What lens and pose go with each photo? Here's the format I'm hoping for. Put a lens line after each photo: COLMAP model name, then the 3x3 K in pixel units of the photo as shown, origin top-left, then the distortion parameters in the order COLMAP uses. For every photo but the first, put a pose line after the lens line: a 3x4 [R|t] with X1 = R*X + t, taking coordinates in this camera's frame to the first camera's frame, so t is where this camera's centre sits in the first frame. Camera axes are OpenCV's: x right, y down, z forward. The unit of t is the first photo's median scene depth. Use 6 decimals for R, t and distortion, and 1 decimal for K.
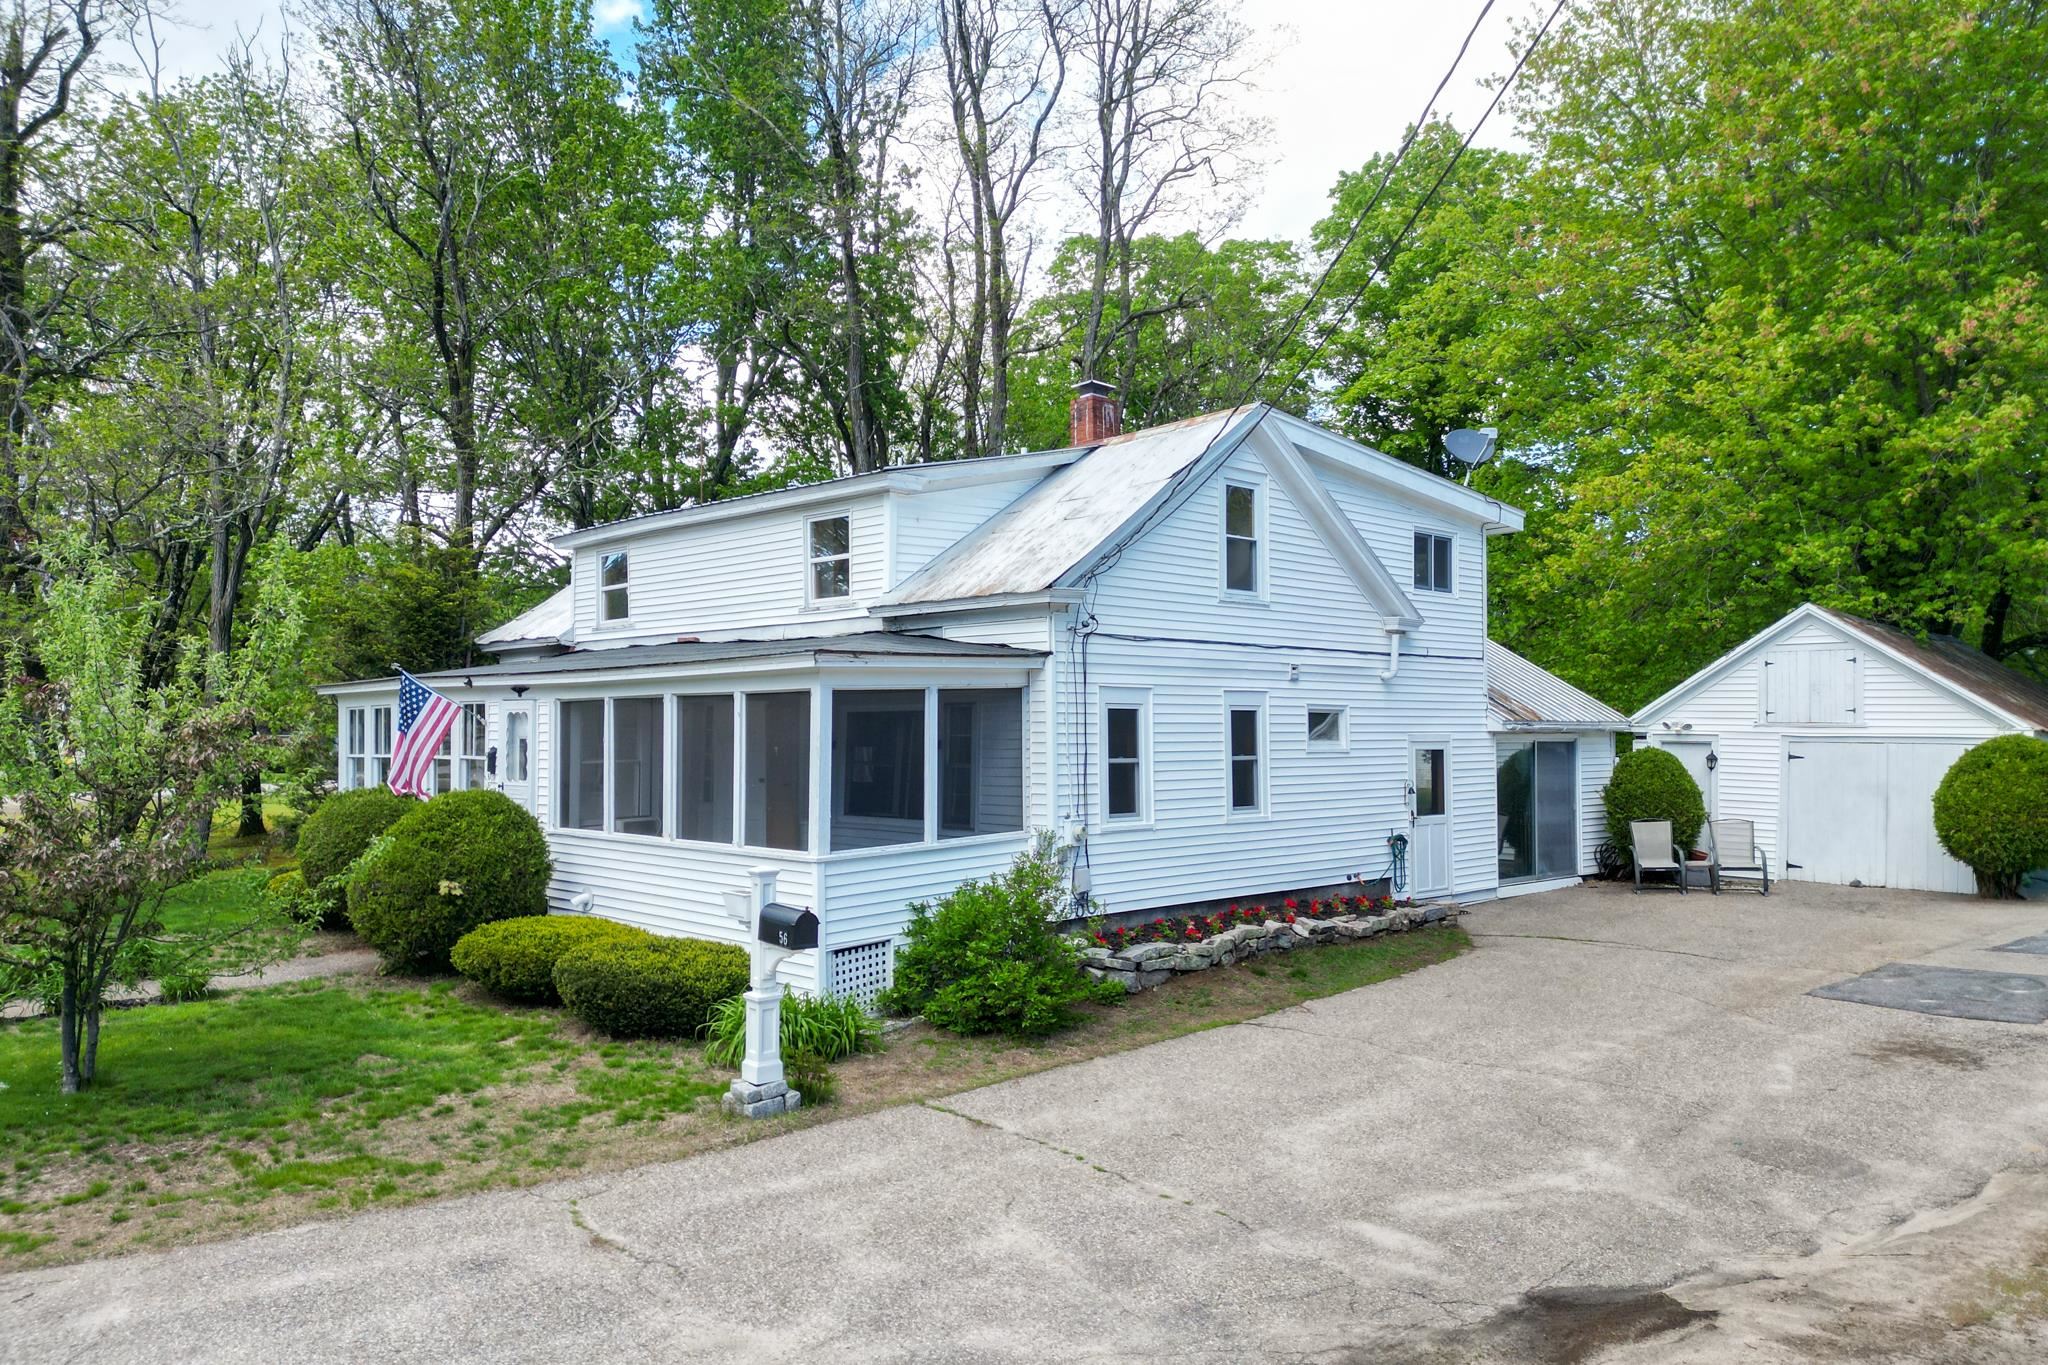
lens RADIAL K [[1412.2, 0, 1017.0], [0, 1412.2, 684.4], [0, 0, 1]] dist [0.040939, -0.040752]
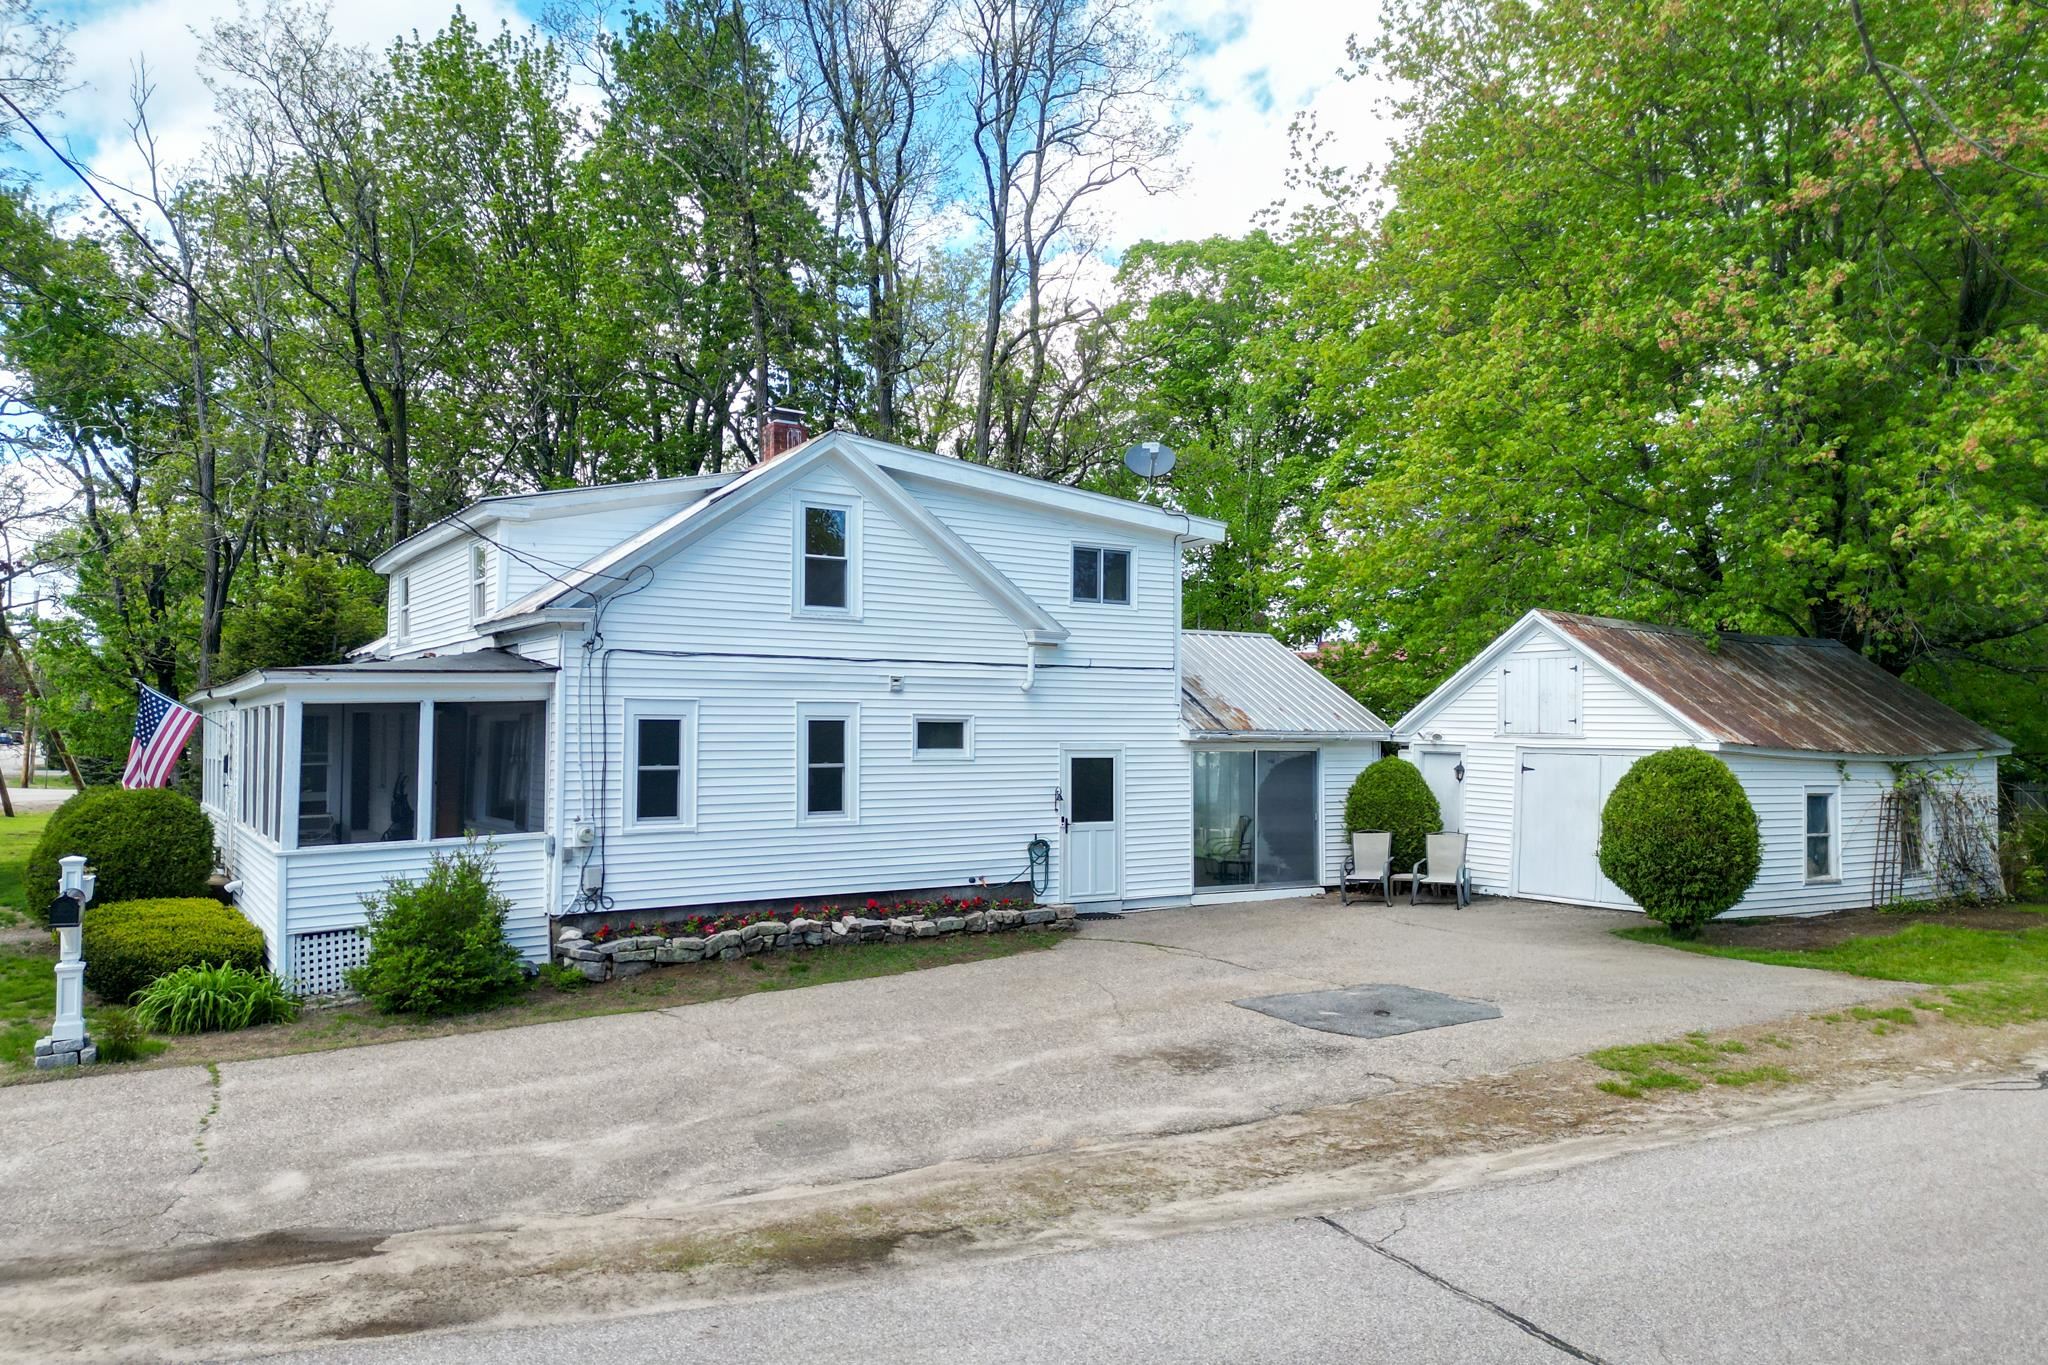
lens RADIAL K [[1412.2, 0, 1017.0], [0, 1412.2, 684.4], [0, 0, 1]] dist [0.040939, -0.040752]
pose [[0.986047, -0.002371, -0.166452, 0.518090], [0.001798, 0.999992, -0.003593, -0.004927], [0.166460, 0.003244, 0.986043, -0.020189]]
